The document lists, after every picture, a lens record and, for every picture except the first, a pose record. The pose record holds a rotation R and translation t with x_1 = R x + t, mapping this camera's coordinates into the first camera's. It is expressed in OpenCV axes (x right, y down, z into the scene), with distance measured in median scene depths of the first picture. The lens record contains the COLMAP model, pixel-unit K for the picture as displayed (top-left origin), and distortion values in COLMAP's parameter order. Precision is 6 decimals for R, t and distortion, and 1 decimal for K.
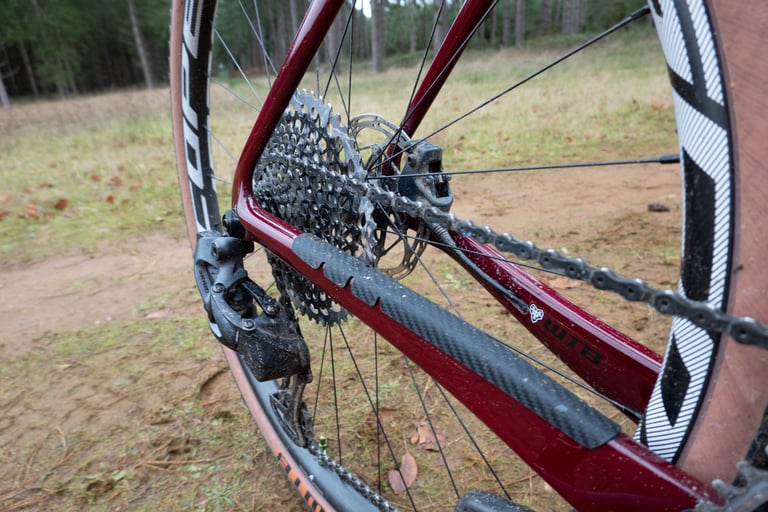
lens RADIAL K [[475.9, 0, 384.0], [0, 475.9, 256.0], [0, 0, 1]] dist [-0.004824, -0.000551]
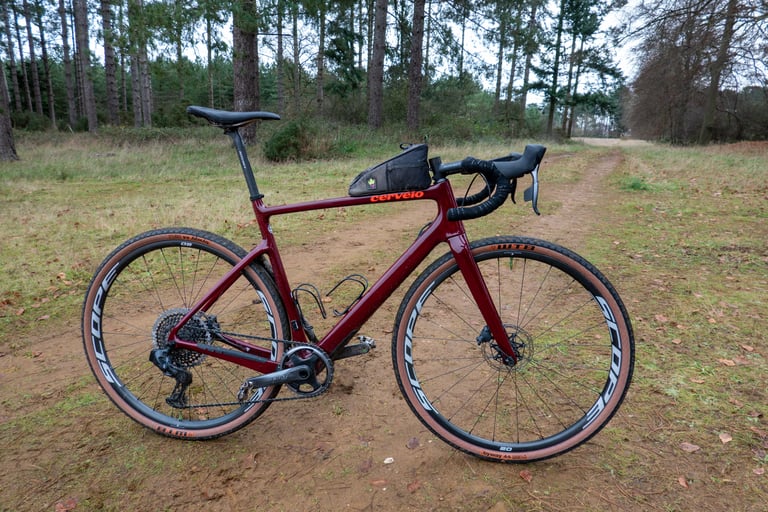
lens RADIAL K [[475.9, 0, 384.0], [0, 475.9, 256.0], [0, 0, 1]] dist [-0.004824, -0.000551]
pose [[0.688732, -0.078169, 0.720790, -1.333487], [0.189797, 0.978940, -0.075190, -0.112330], [-0.699733, 0.188589, 0.689063, -2.173058]]
